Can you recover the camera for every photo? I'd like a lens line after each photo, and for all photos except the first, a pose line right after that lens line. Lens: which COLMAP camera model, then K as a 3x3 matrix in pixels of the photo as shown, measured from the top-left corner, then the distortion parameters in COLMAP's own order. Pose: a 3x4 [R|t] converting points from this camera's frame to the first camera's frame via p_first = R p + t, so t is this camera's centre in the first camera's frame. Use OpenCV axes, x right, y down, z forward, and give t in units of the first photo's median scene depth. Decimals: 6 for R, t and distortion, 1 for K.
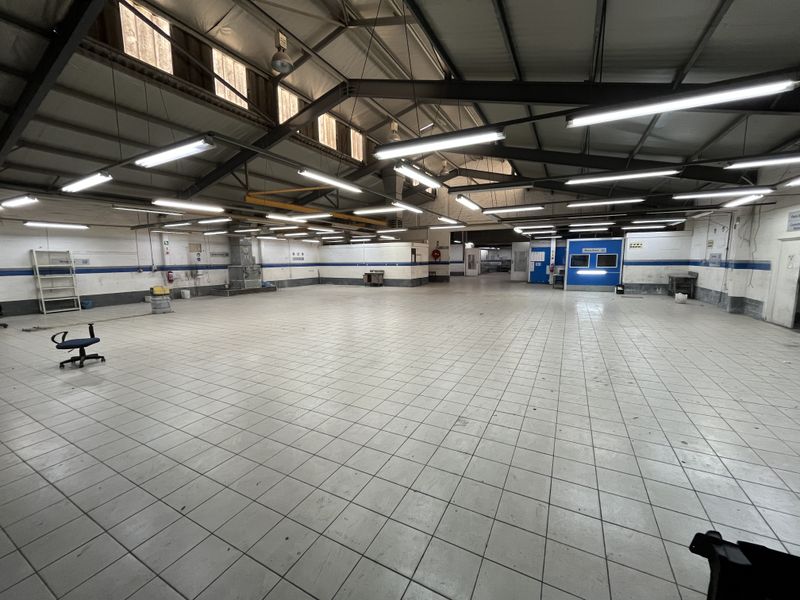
lens RADIAL K [[323.5, 0, 396.8], [0, 323.5, 300.0], [0, 0, 1]] dist [-0.004348, -0.000074]
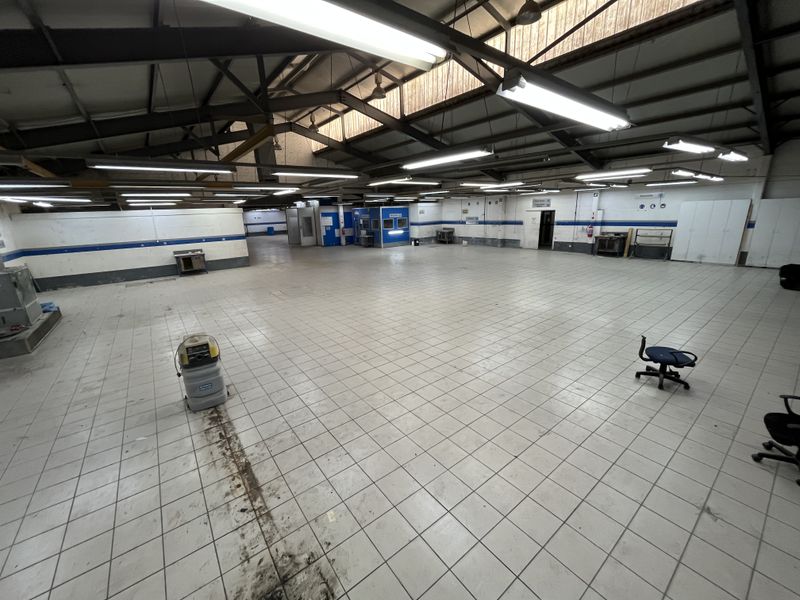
lens RADIAL K [[323.5, 0, 398.0], [0, 323.5, 298.3], [0, 0, 1]] dist [-0.004348, -0.000074]
pose [[0.409697, -0.241298, 0.879729, -0.623697], [0.143251, 0.969434, 0.199190, -0.083185], [-0.900904, 0.044414, 0.431740, 0.415282]]
